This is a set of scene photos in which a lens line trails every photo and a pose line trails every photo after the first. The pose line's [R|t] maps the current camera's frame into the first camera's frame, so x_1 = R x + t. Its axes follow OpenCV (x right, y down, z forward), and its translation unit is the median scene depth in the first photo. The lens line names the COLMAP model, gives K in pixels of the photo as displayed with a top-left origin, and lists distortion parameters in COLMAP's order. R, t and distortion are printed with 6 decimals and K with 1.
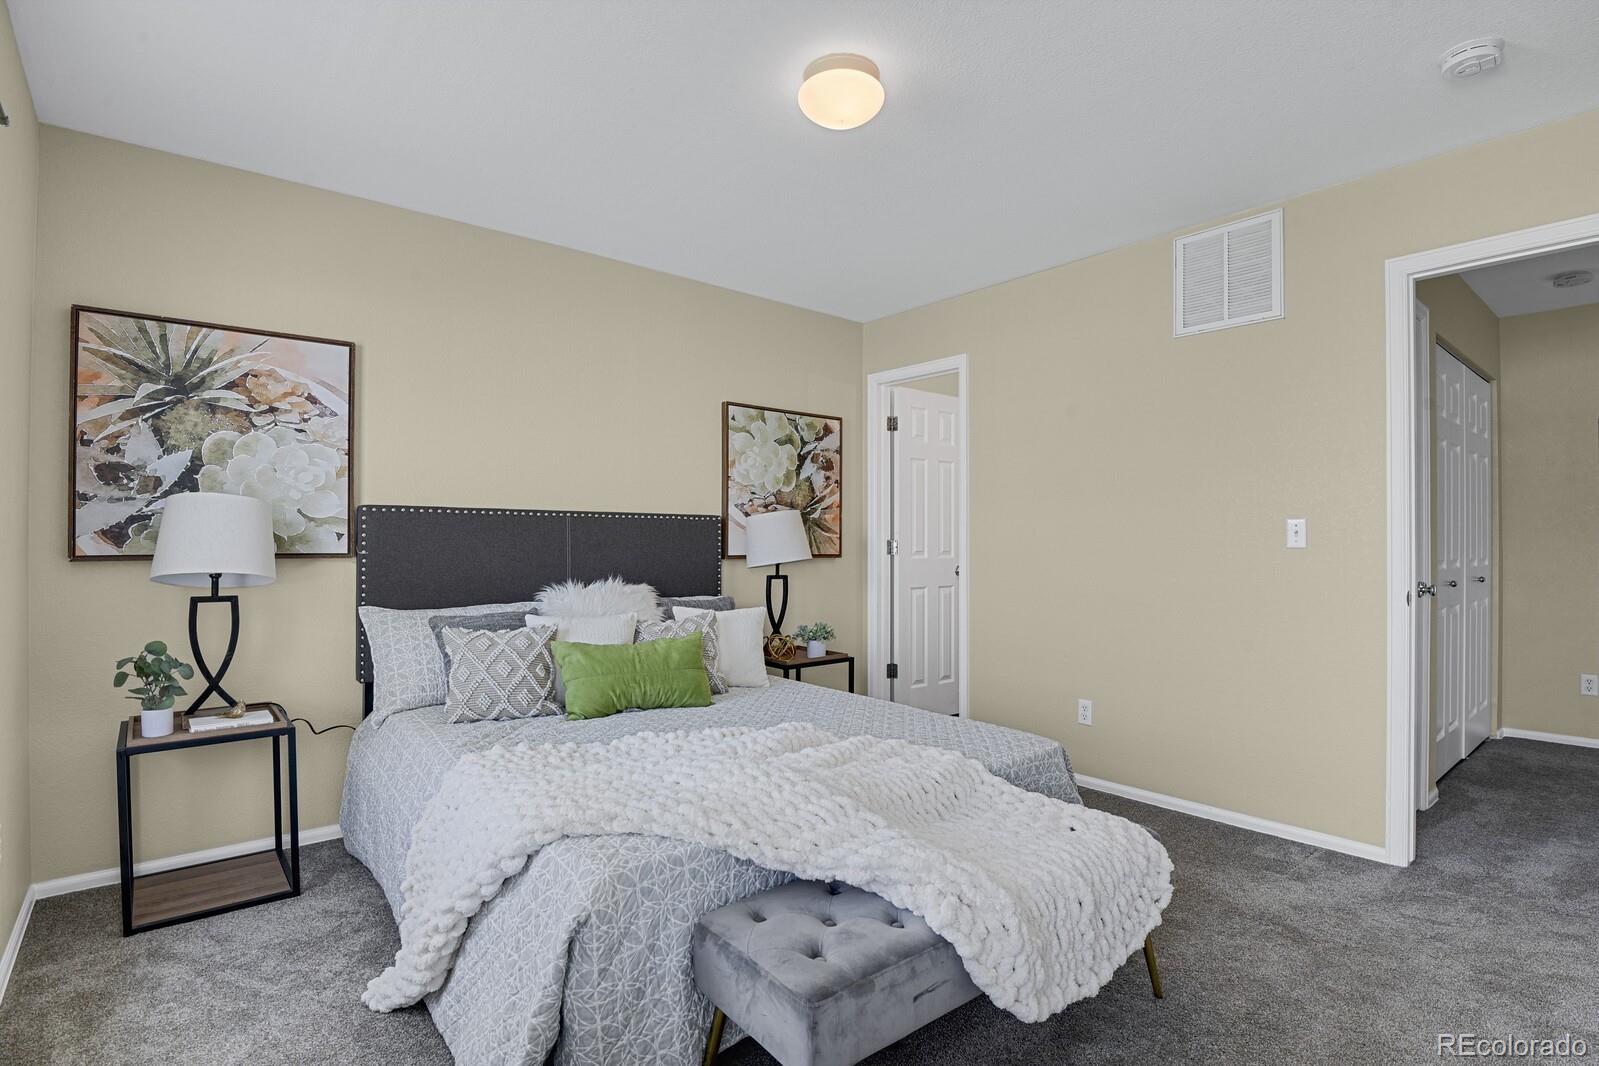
lens RADIAL K [[785.2, 0, 798.7], [0, 785.2, 540.9], [0, 0, 1]] dist [-0.018443, -0.007474]
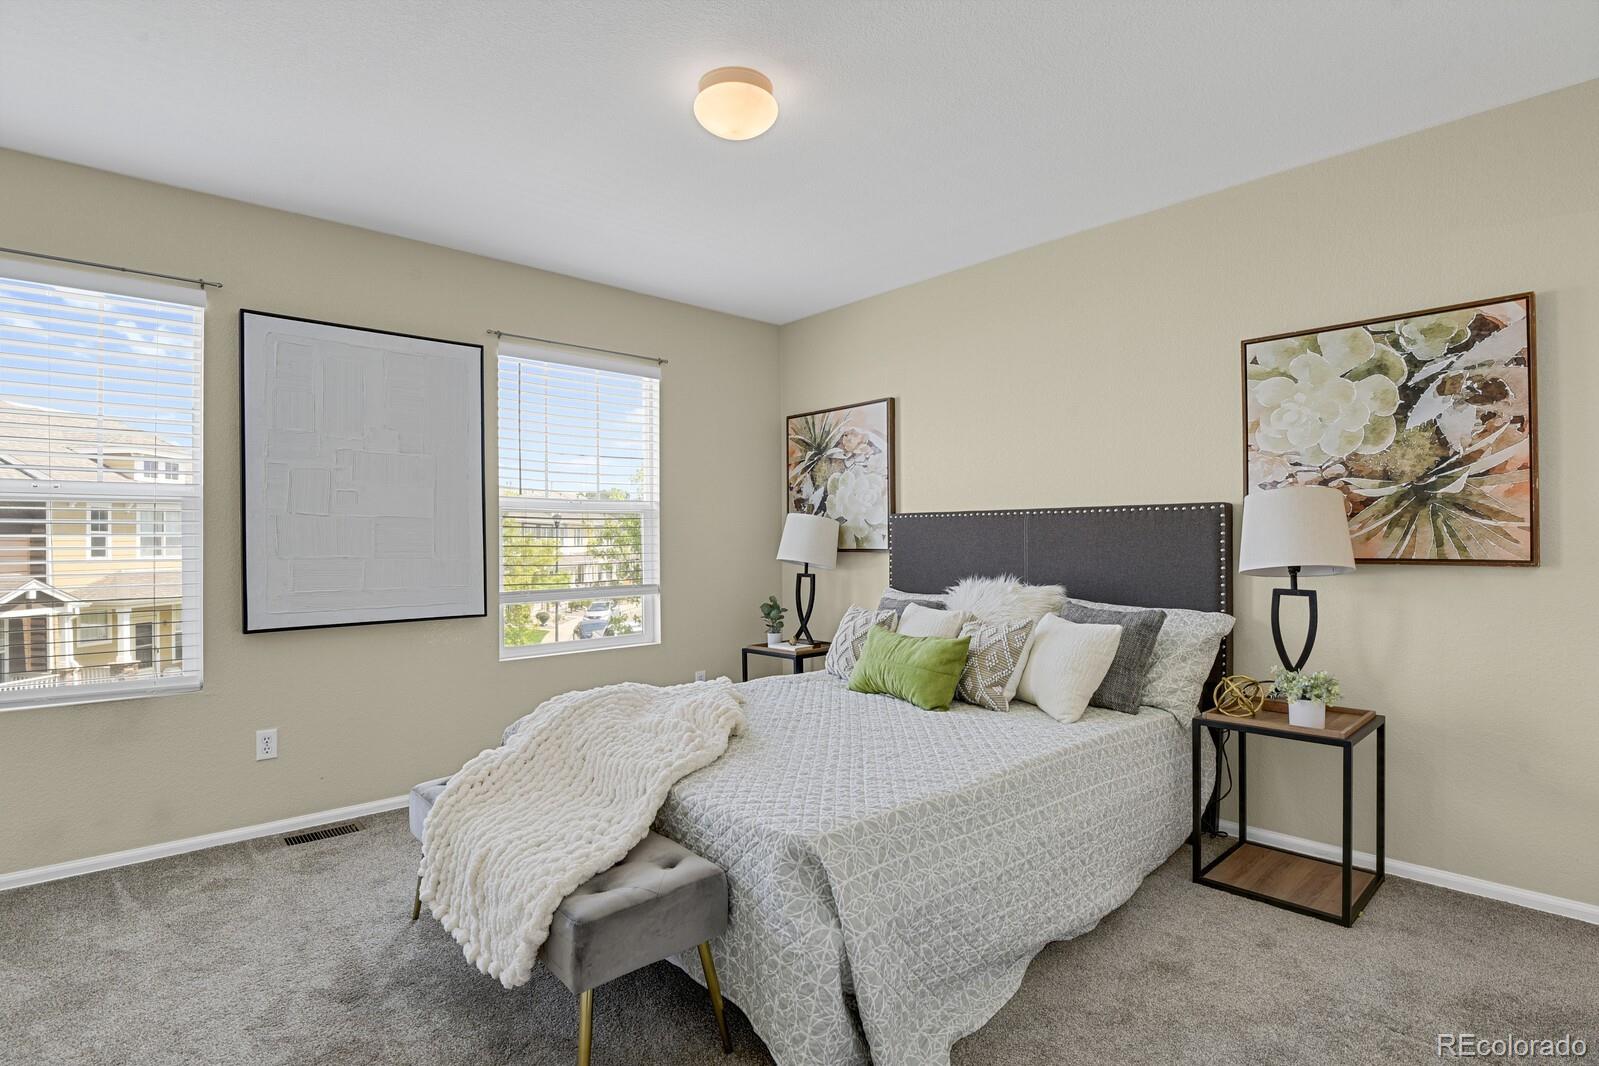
lens RADIAL K [[785.2, 0, 795.4], [0, 785.2, 535.2], [0, 0, 1]] dist [-0.018443, -0.007474]
pose [[0.043412, -0.009682, -0.999010, 0.583459], [0.008260, 0.999922, -0.009332, 0.001680], [0.999023, -0.007847, 0.043489, 0.552484]]
